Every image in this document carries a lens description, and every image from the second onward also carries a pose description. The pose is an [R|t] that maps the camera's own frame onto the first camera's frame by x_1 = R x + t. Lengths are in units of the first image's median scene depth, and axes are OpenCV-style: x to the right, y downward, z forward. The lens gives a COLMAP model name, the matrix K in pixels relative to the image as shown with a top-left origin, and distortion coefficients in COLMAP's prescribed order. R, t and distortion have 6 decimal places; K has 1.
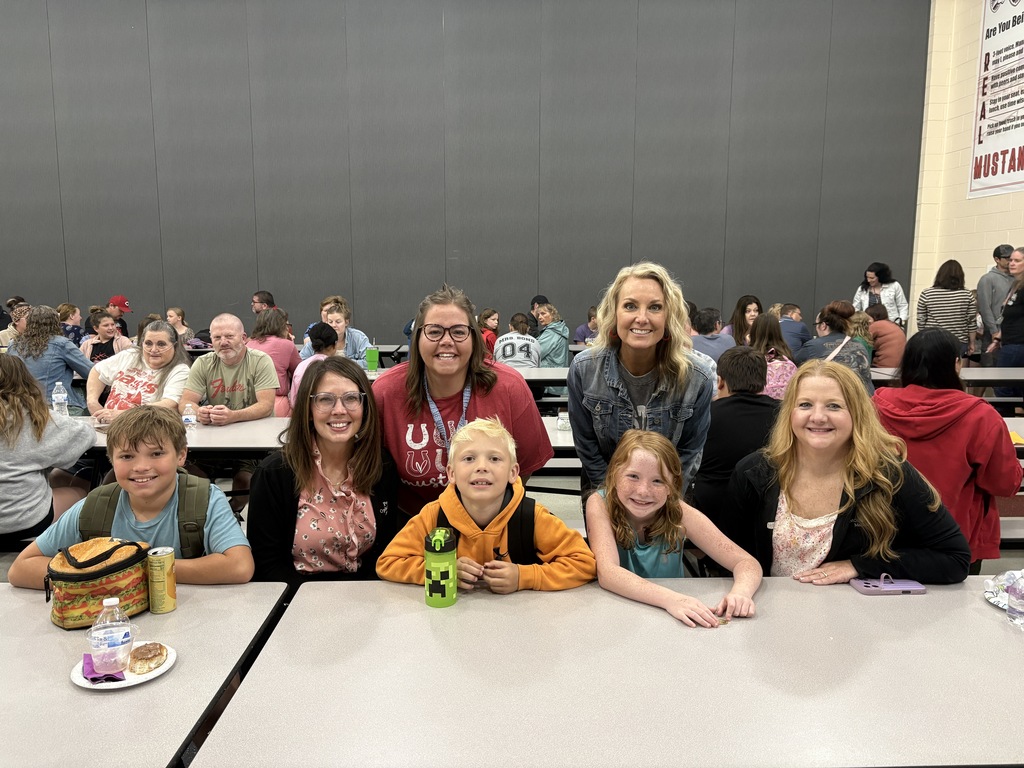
lens RADIAL K [[776.7, 0, 508.3], [0, 776.7, 384.6], [0, 0, 1]] dist [-0.000156, 0.004437]
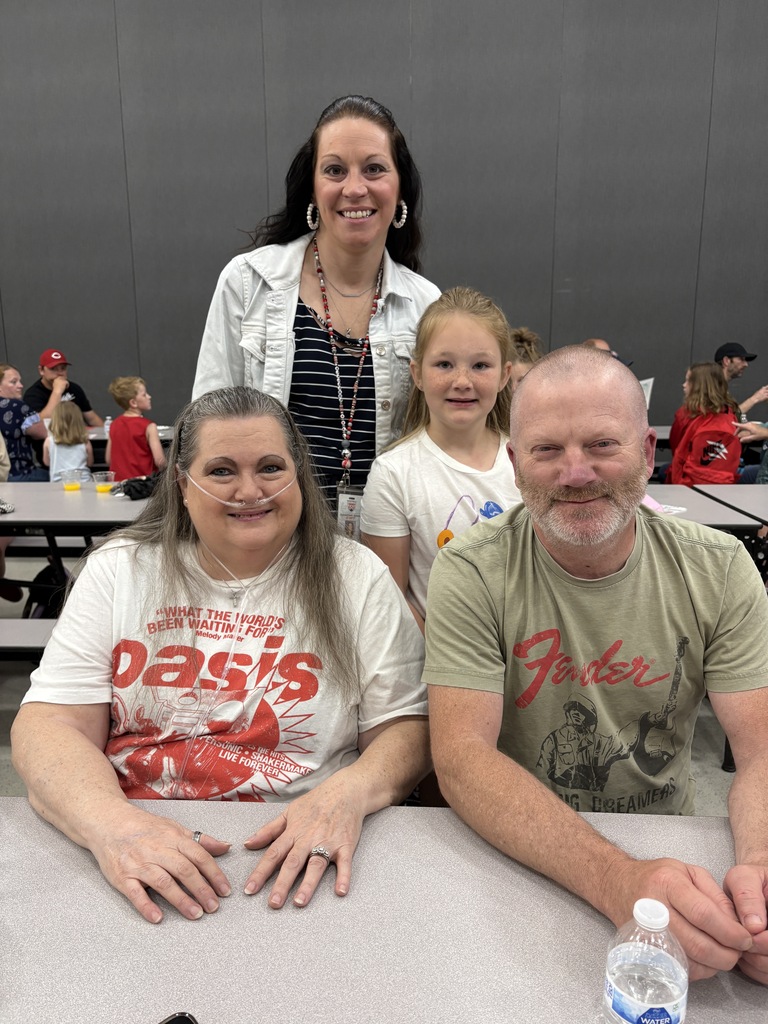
lens RADIAL K [[776.7, 0, 388.1], [0, 776.7, 511.3], [0, 0, 1]] dist [-0.000156, 0.004437]
pose [[0.996782, 0.003560, -0.080077, -0.172818], [0.002207, 0.997415, 0.071816, -0.025534], [0.080126, -0.071762, 0.994198, 0.330870]]
